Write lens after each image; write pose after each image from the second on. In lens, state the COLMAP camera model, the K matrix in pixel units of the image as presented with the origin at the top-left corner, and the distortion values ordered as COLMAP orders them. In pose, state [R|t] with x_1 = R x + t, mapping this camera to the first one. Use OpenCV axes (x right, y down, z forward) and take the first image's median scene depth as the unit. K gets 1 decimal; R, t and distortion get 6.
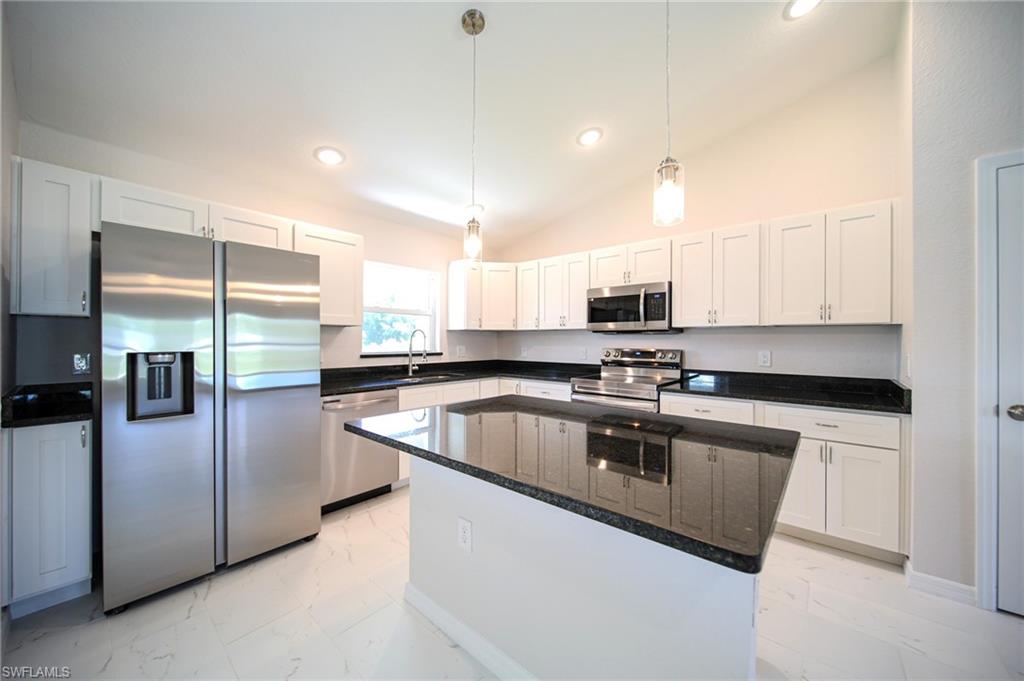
lens RADIAL K [[365.6, 0, 512.0], [0, 365.6, 340.5], [0, 0, 1]] dist [0.000245, 0.000054]
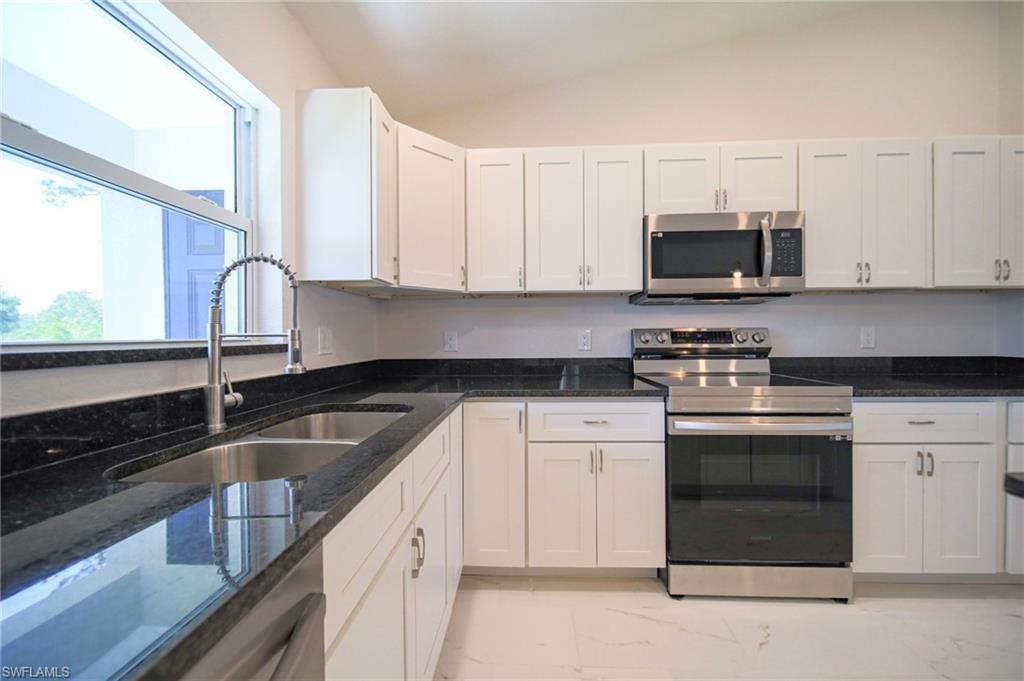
lens RADIAL K [[396.1, 0, 512.0], [0, 396.1, 340.5], [0, 0, 1]] dist [-0.003141, -0.000129]
pose [[0.778695, -0.014523, 0.627235, -0.298360], [0.012223, 0.999893, 0.007976, 0.033199], [-0.627284, 0.001456, 0.778789, 0.664156]]
